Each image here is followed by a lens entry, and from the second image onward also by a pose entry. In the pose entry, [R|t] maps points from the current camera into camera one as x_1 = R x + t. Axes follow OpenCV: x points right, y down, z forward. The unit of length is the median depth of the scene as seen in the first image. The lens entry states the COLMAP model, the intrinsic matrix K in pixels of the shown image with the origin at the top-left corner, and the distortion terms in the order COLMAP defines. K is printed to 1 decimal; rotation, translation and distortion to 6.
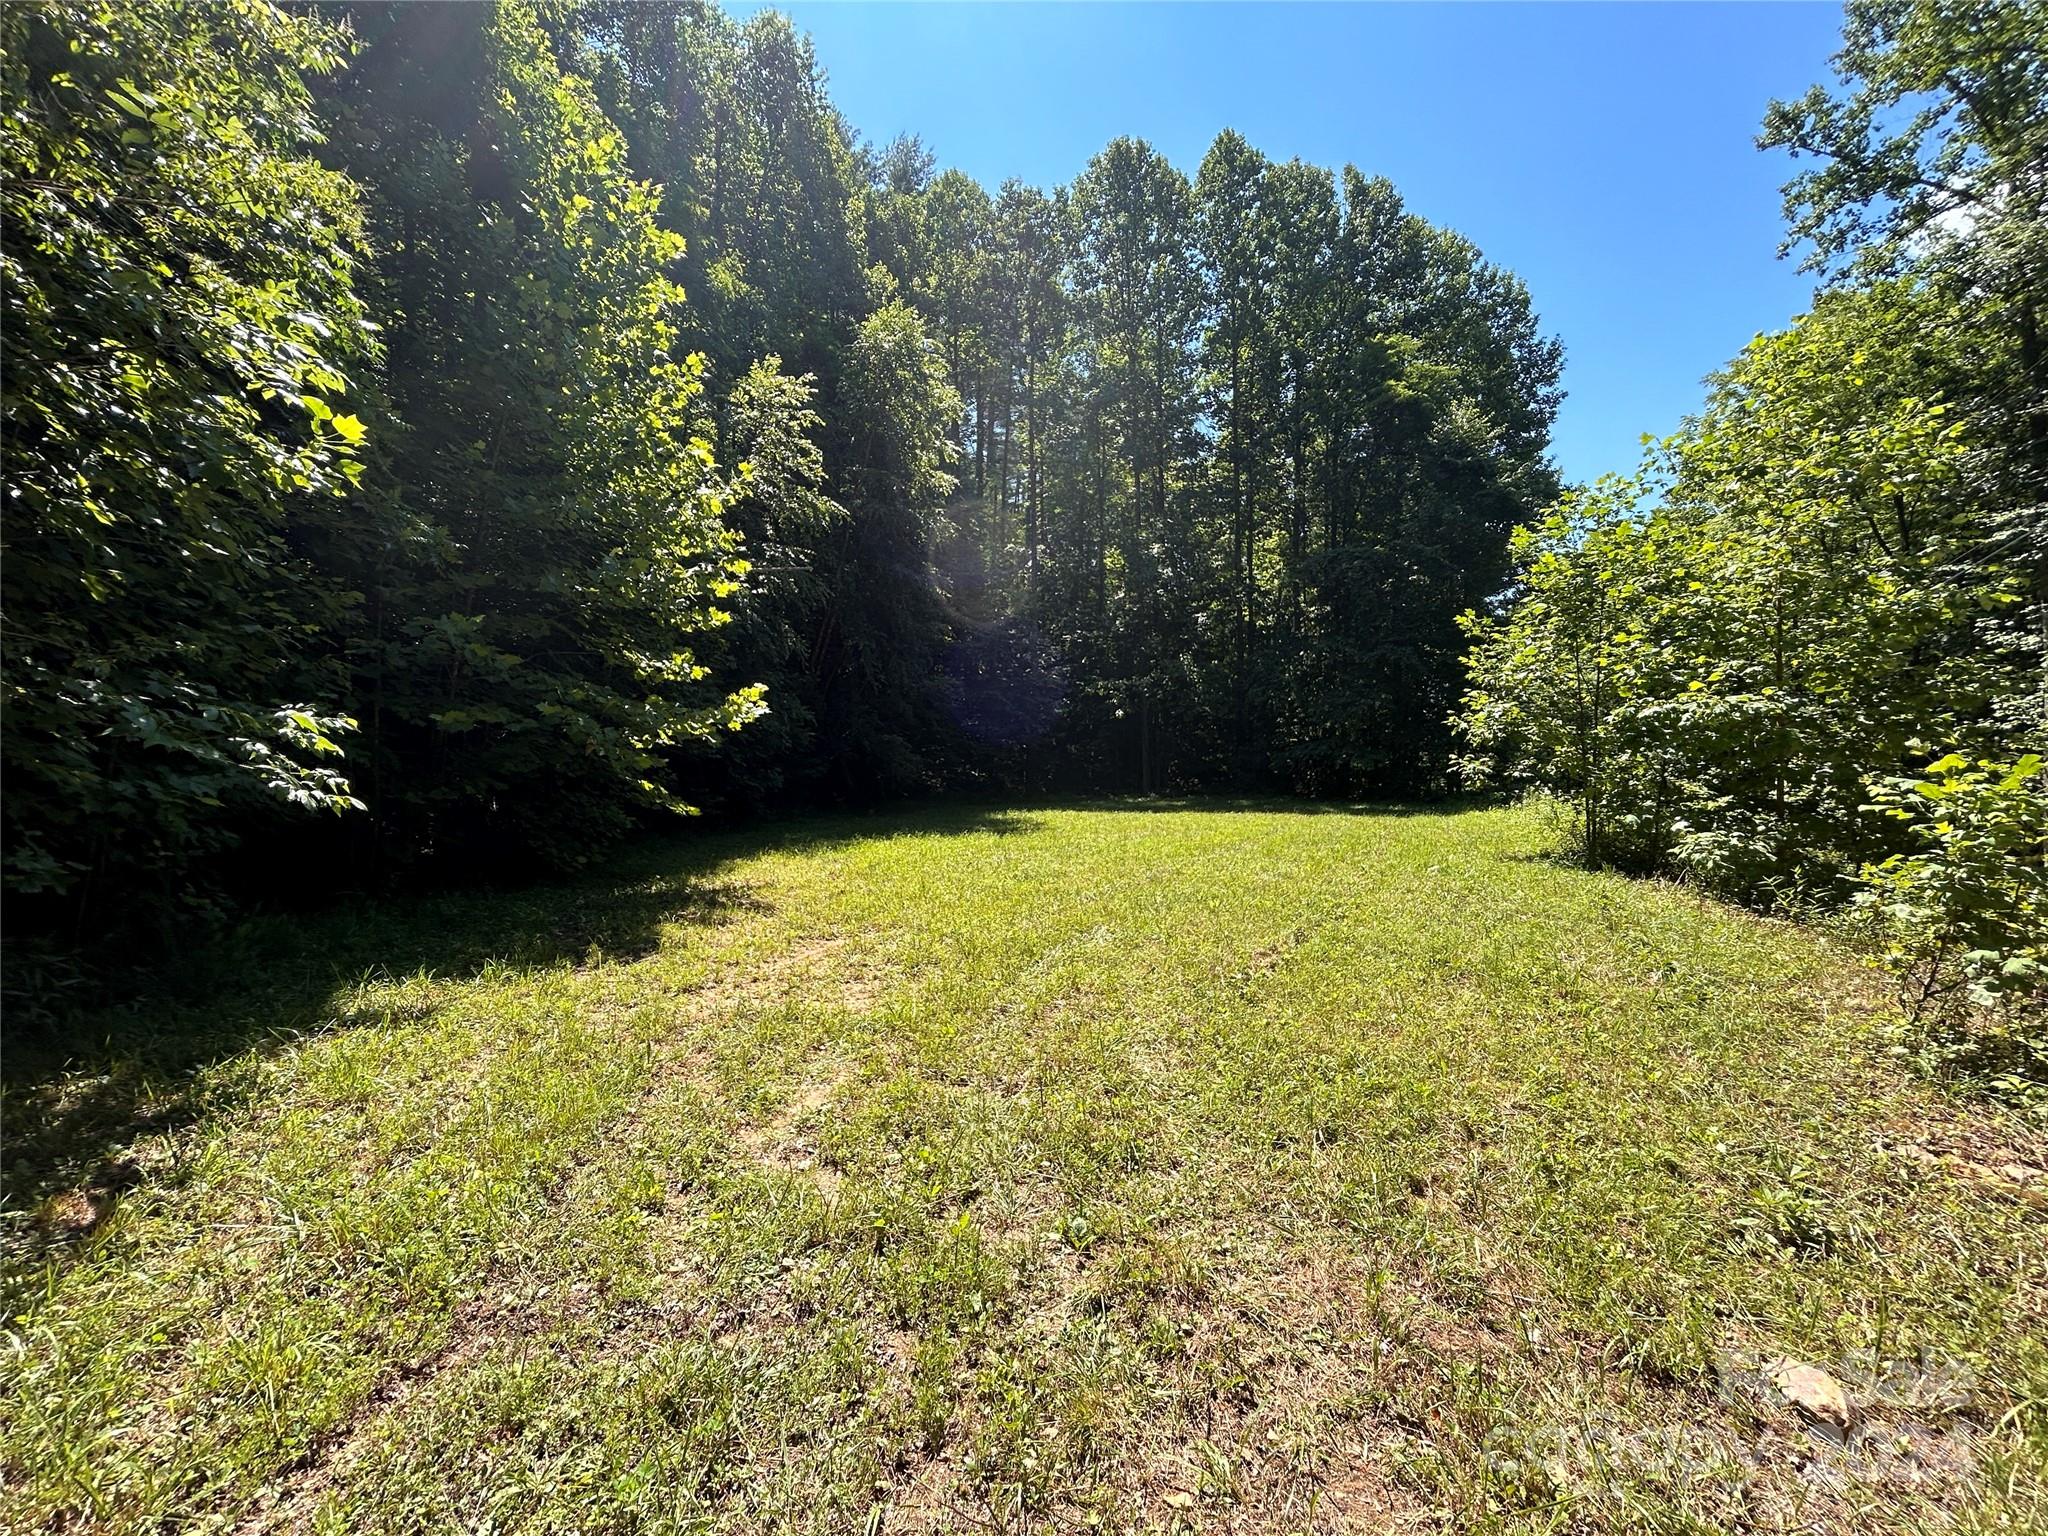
lens RADIAL K [[820.8, 0, 1022.2], [0, 820.8, 799.1], [0, 0, 1]] dist [0.000734, 0.000024]
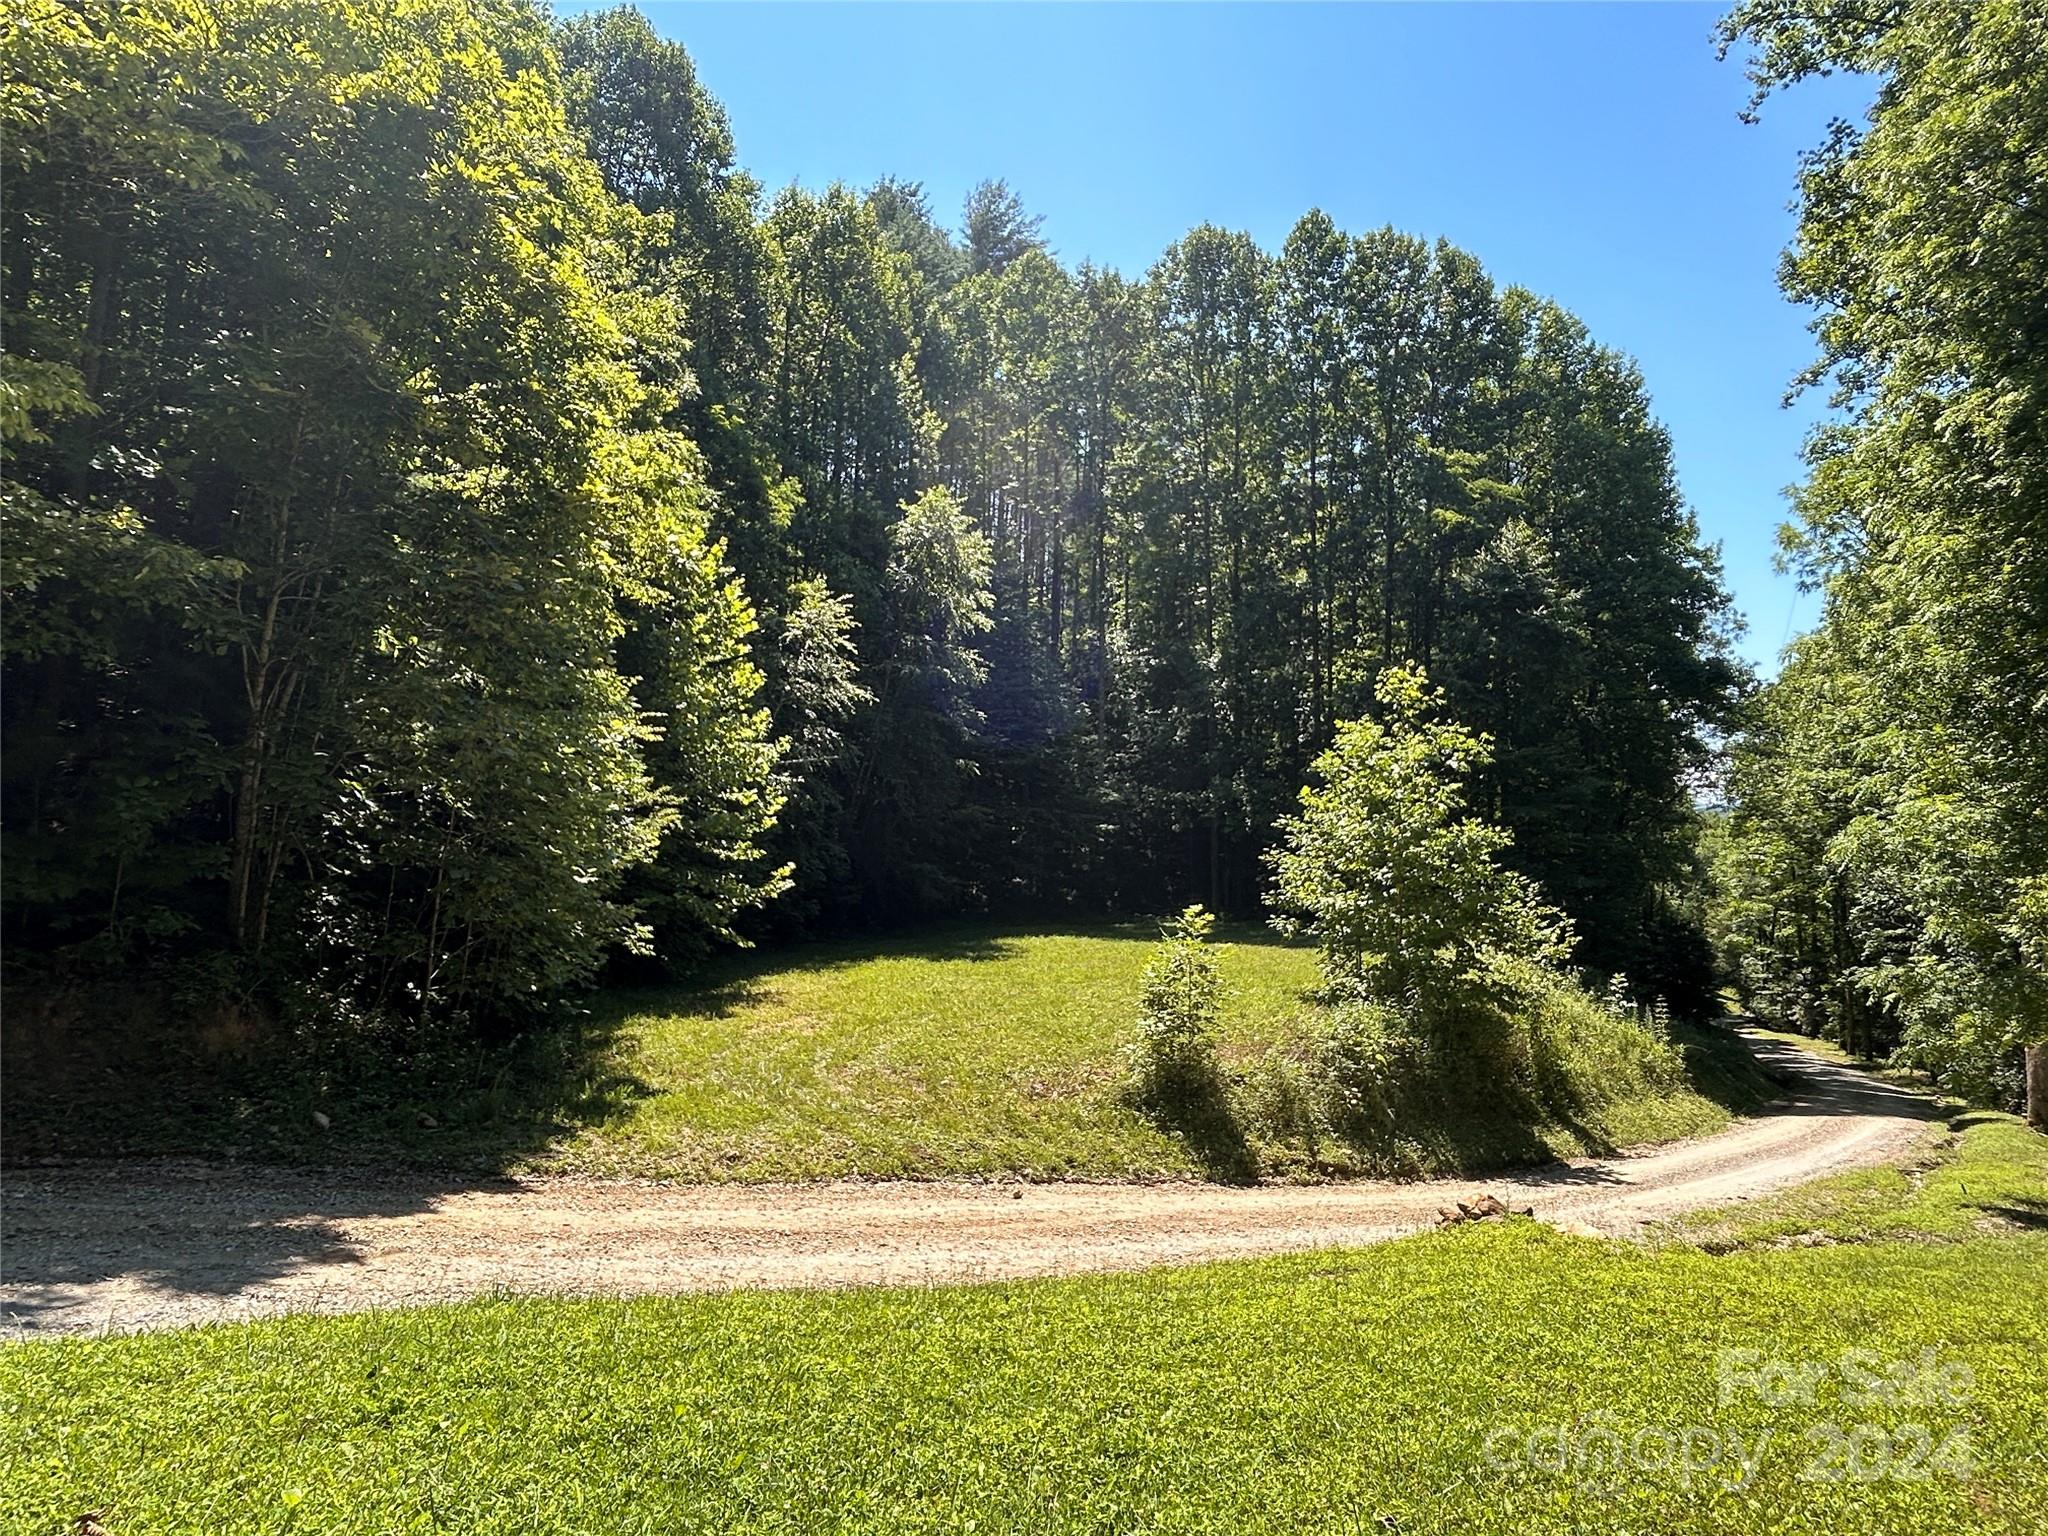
lens RADIAL K [[1184.2, 0, 1023.1], [0, 1184.2, 734.1], [0, 0, 1]] dist [-0.000949, -0.001517]
pose [[0.989001, 0.001437, -0.147900, 0.202742], [-0.020946, 0.991236, -0.130434, -0.042389], [0.146417, 0.132098, 0.980363, -0.533173]]
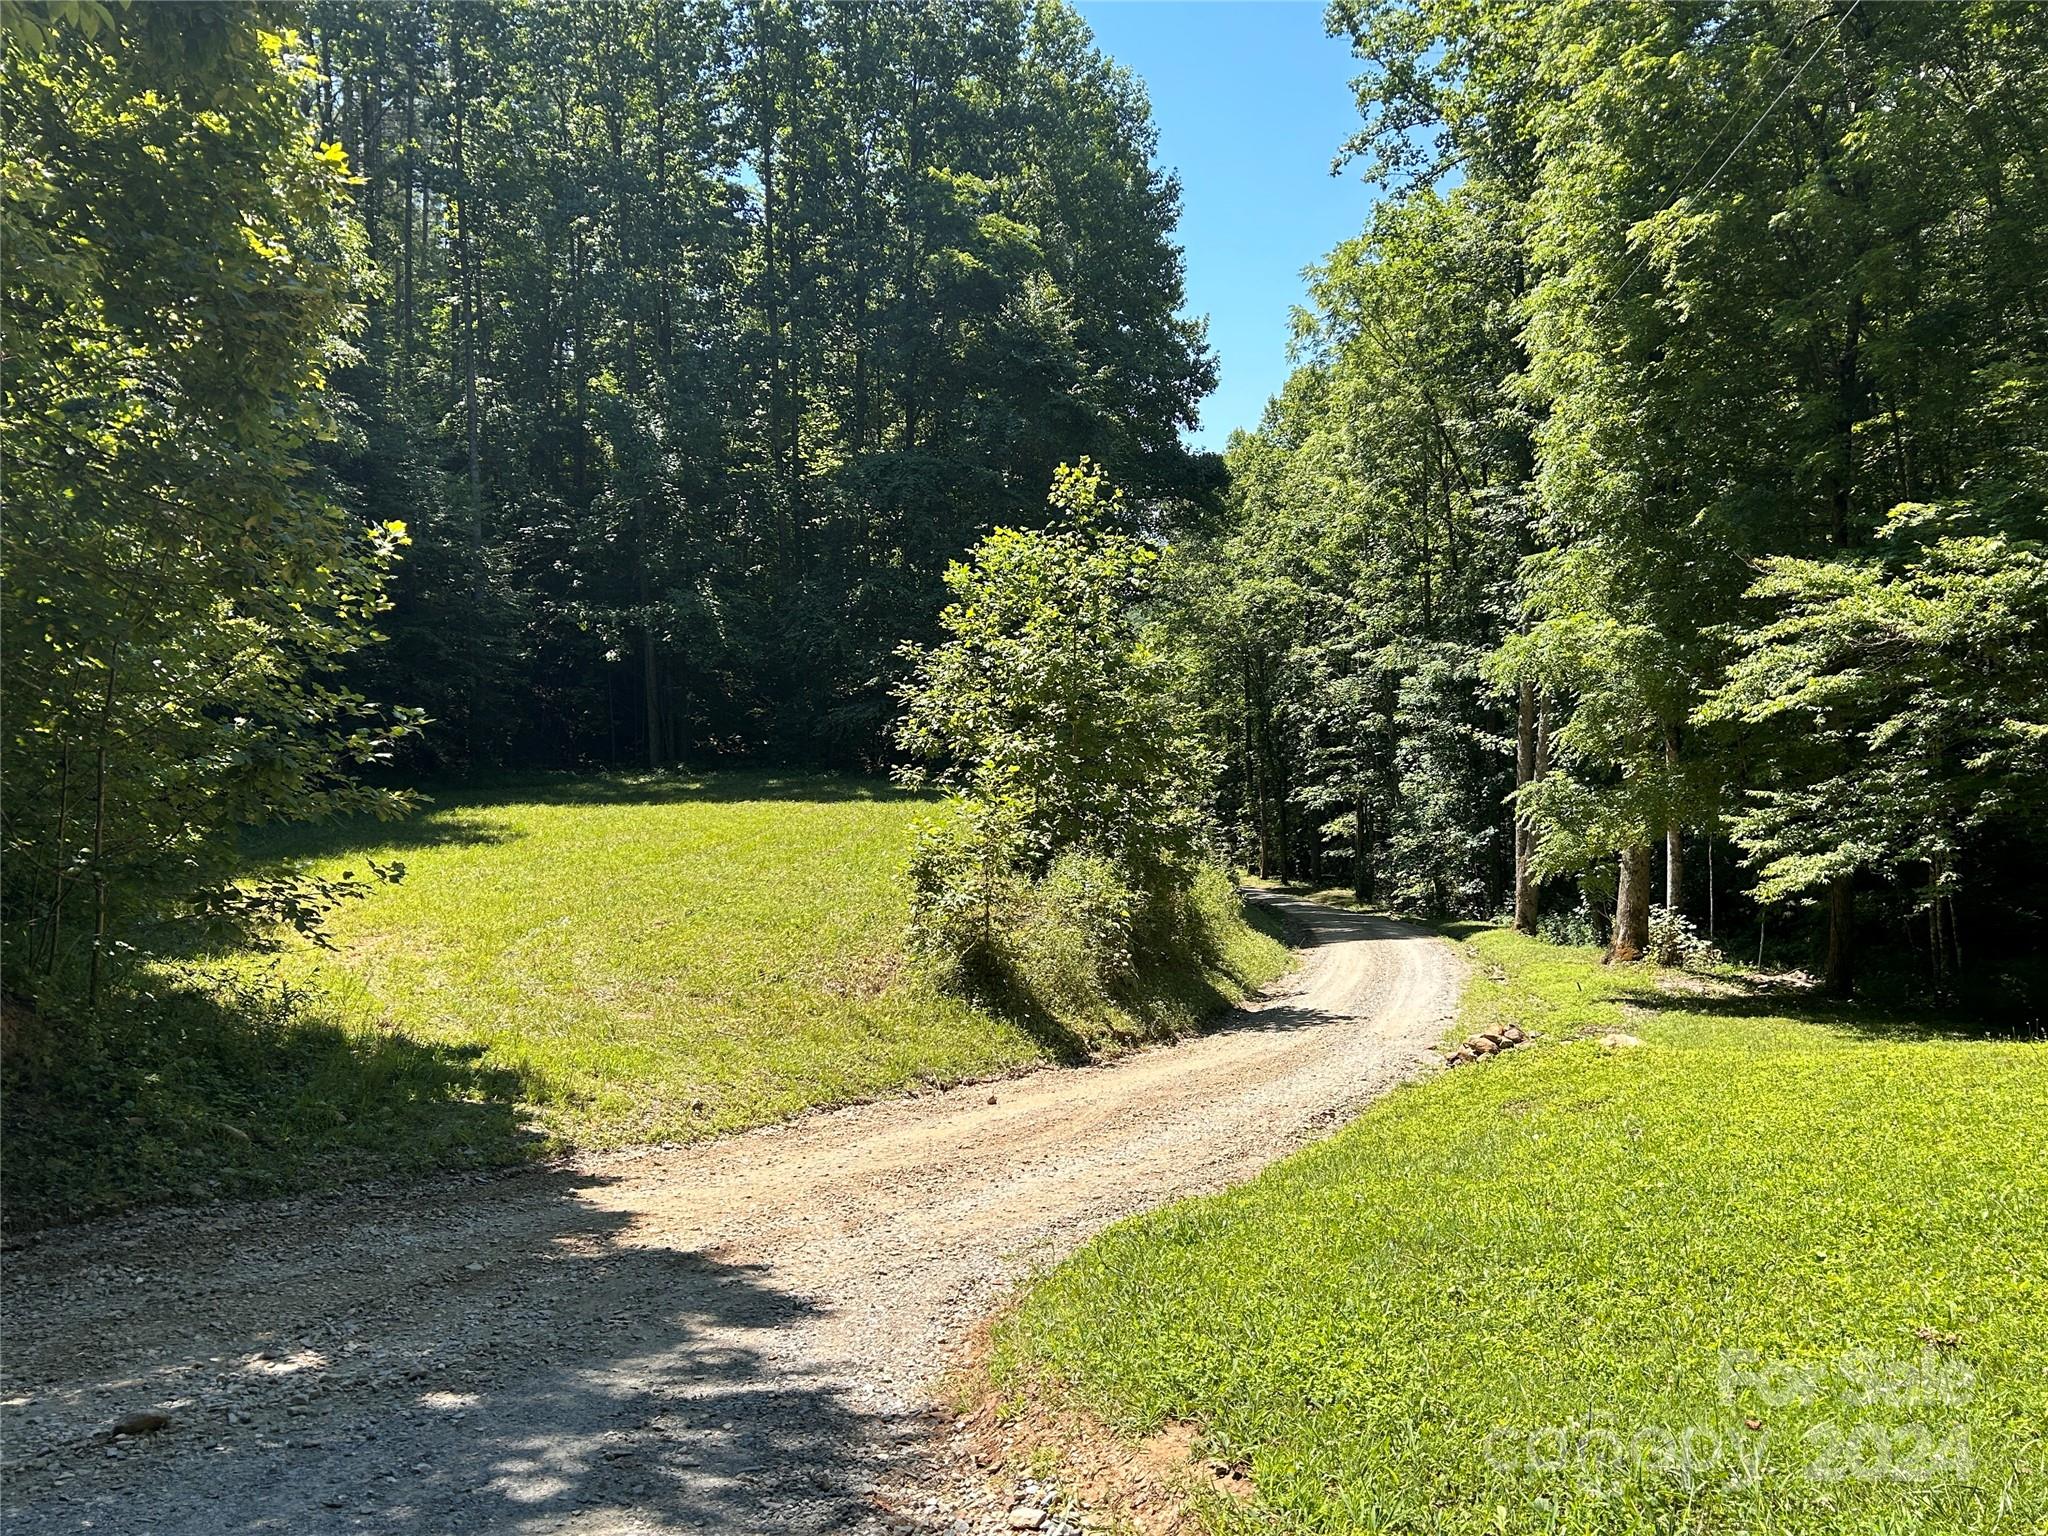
lens RADIAL K [[1592.0, 0, 1027.2], [0, 1592.0, 740.3], [0, 0, 1]] dist [0.030725, -0.000216]
pose [[0.937398, -0.021530, 0.347594, -0.033480], [0.020100, 0.999768, 0.007721, -0.048381], [-0.347679, -0.000251, 0.937614, -0.560927]]
